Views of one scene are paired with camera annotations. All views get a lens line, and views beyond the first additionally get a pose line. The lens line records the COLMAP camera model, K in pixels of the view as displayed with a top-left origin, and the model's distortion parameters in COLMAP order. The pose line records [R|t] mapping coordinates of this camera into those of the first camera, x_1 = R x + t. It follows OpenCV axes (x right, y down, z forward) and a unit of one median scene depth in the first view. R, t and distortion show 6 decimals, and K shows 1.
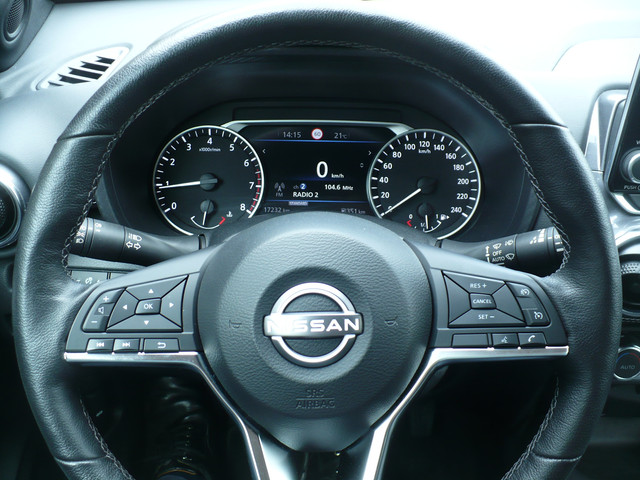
lens RADIAL K [[678.6, 0, 320.0], [0, 678.6, 240.0], [0, 0, 1]] dist [-0.263879, -0.010172]
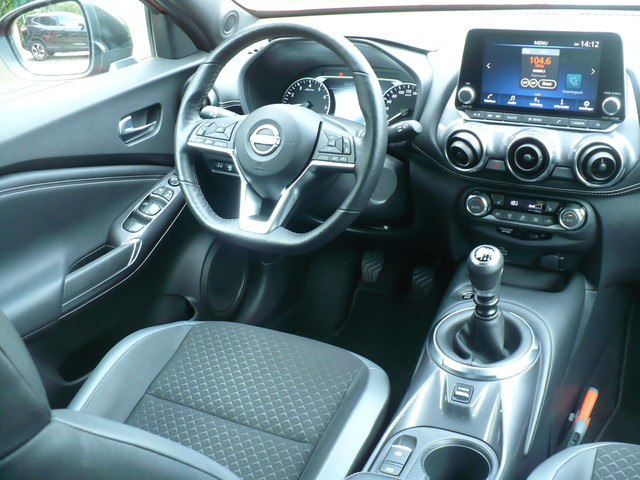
lens RADIAL K [[678.6, 0, 320.0], [0, 678.6, 240.0], [0, 0, 1]] dist [-0.263879, -0.010172]
pose [[0.819004, 0.145975, -0.554908, 1.658476], [-0.159203, 0.986938, 0.024653, 0.410501], [0.551259, 0.068152, 0.831546, -1.024367]]
